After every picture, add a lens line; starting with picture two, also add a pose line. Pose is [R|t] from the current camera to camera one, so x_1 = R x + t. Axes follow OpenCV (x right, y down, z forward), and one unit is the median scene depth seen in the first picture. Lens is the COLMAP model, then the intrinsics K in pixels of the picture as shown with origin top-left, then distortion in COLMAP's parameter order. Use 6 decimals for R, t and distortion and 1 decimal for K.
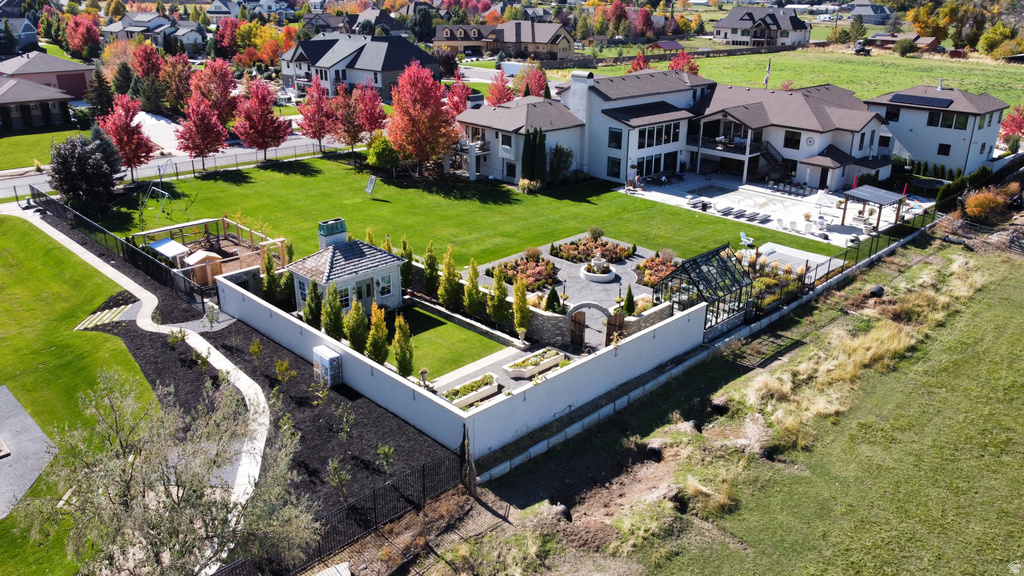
lens RADIAL K [[774.6, 0, 509.6], [0, 774.6, 286.2], [0, 0, 1]] dist [-0.001947, -0.000490]
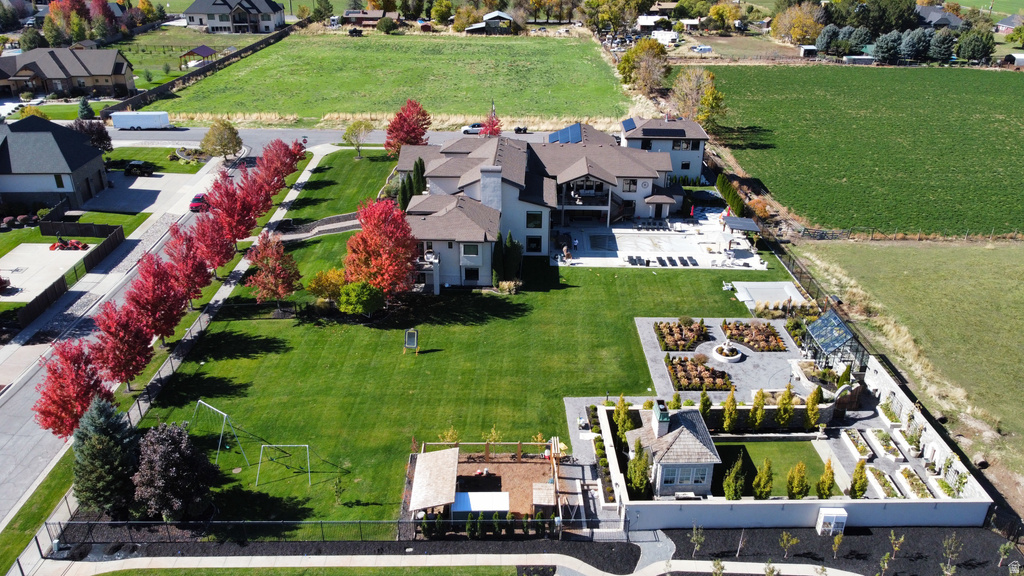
lens RADIAL K [[774.6, 0, 505.9], [0, 774.6, 283.8], [0, 0, 1]] dist [-0.001947, -0.000490]
pose [[0.692182, -0.310482, 0.651525, -0.730553], [0.259929, 0.949400, 0.176284, -0.349315], [-0.673291, 0.047329, 0.737861, 0.231429]]
